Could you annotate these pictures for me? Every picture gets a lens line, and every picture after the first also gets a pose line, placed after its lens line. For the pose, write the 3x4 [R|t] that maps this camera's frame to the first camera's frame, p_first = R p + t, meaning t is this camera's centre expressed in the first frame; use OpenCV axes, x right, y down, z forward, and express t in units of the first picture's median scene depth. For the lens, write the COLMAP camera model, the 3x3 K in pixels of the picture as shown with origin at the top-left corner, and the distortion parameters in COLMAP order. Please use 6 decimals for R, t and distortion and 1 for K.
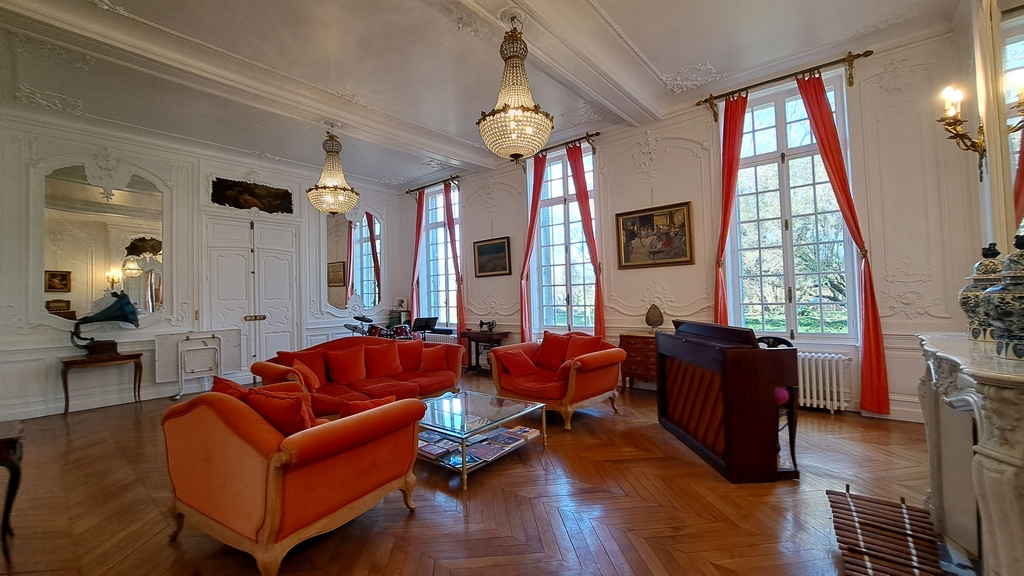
lens RADIAL K [[391.3, 0, 512.0], [0, 391.3, 288.0], [0, 0, 1]] dist [-0.000666, -0.000131]
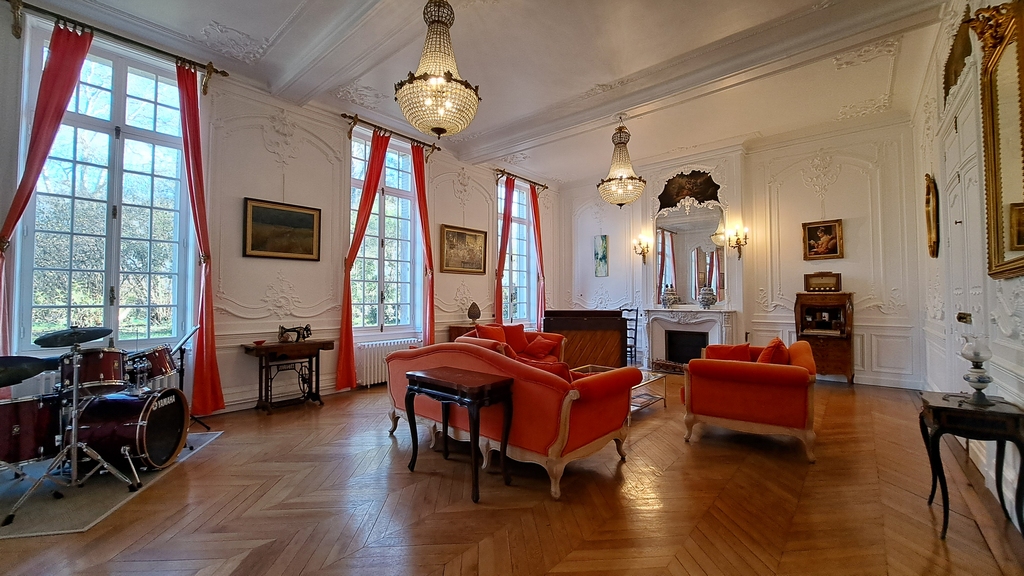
lens RADIAL K [[406.6, 0, 517.2], [0, 406.6, 284.8], [0, 0, 1]] dist [-0.002608, -0.000445]
pose [[0.038444, 0.050871, 0.997965, -0.592255], [-0.036288, 0.998116, -0.049480, 0.026866], [-0.998602, -0.034312, 0.040217, 0.468550]]
